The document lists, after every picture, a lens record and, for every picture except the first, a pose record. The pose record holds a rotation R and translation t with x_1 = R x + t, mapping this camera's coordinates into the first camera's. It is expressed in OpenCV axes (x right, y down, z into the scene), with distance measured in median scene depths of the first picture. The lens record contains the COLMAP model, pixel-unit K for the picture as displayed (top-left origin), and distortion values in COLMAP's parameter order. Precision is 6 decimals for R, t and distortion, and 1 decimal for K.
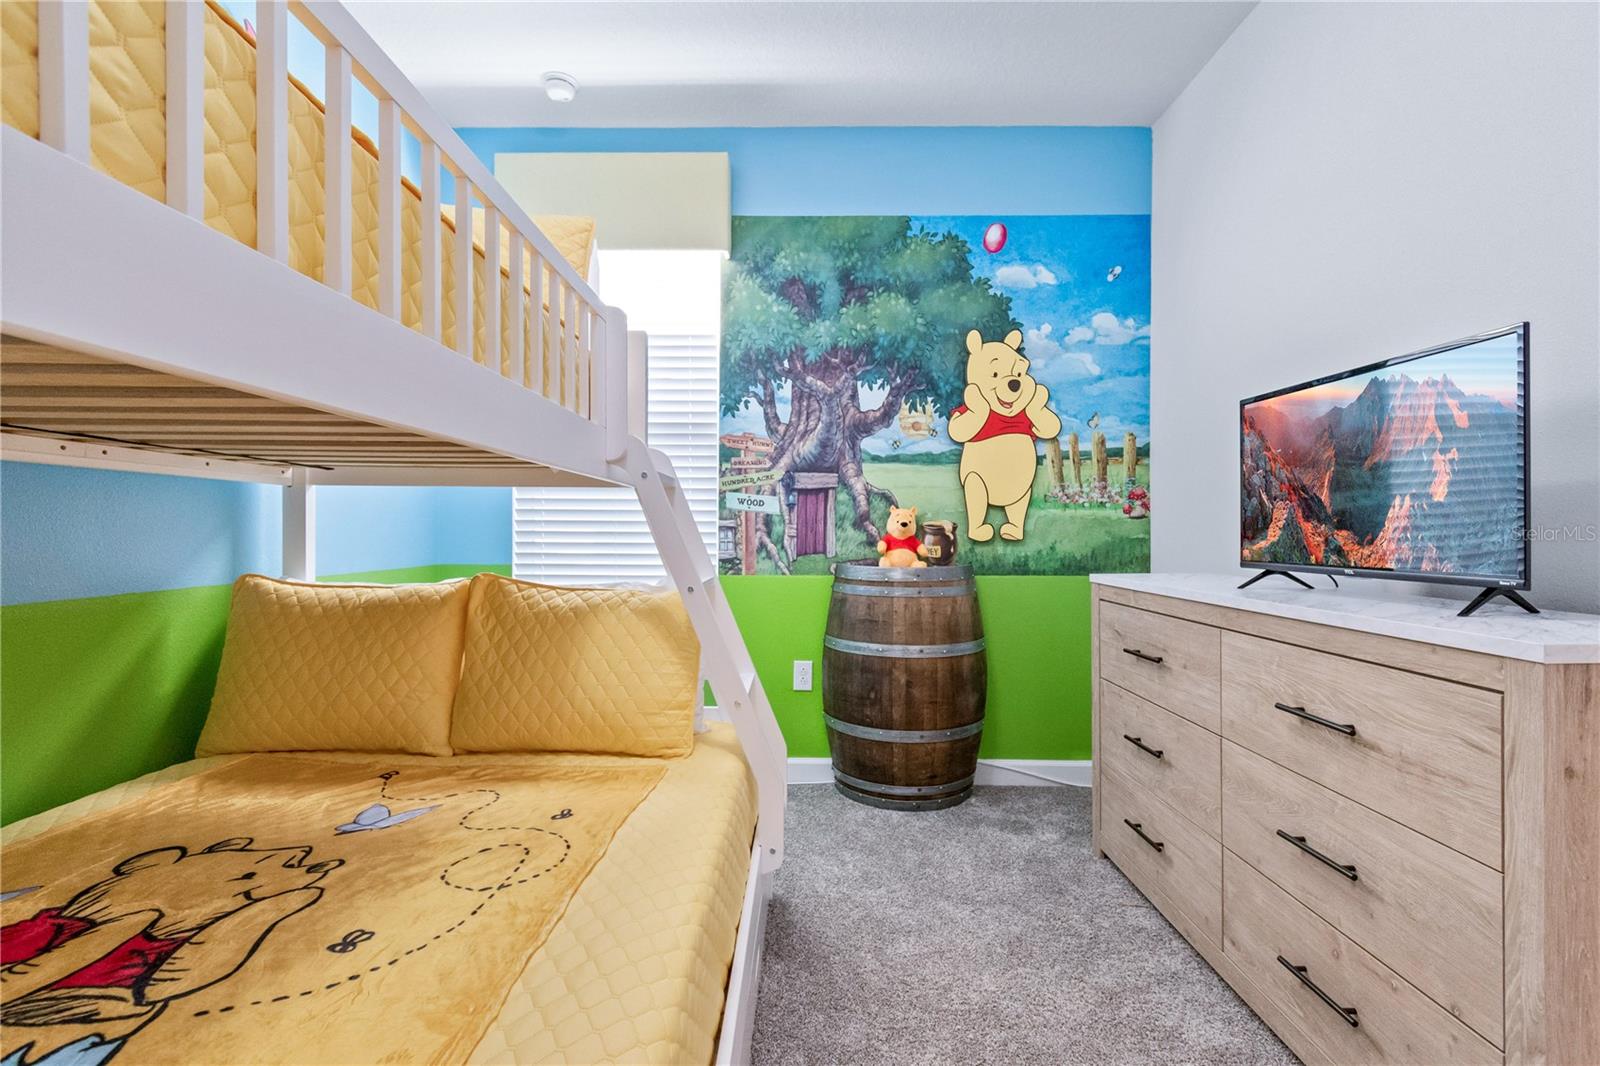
lens RADIAL K [[735.5, 0, 800.0], [0, 735.5, 533.0], [0, 0, 1]] dist [-0.000077, -0.000202]
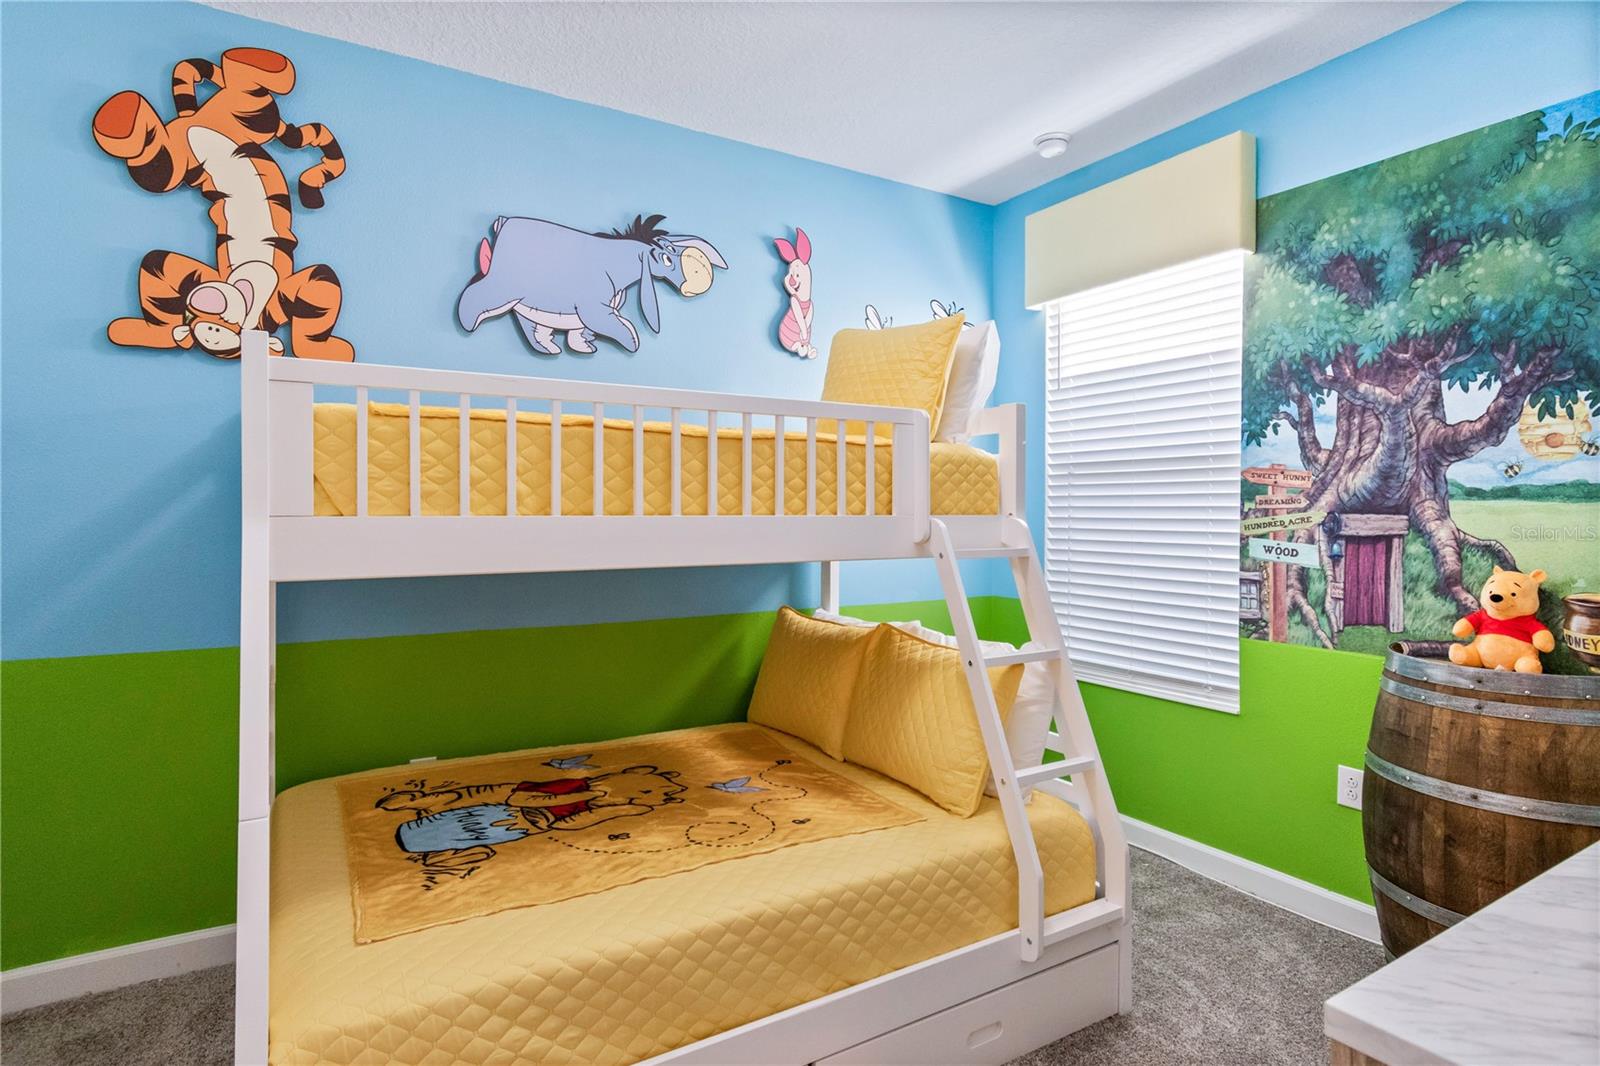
lens RADIAL K [[840.5, 0, 802.2], [0, 840.5, 509.0], [0, 0, 1]] dist [-0.000424, -0.000090]
pose [[0.526472, -0.000007, -0.850193, 0.432996], [-0.005511, 0.999979, -0.003421, -0.081206], [0.850175, 0.006486, 0.526461, 0.080120]]
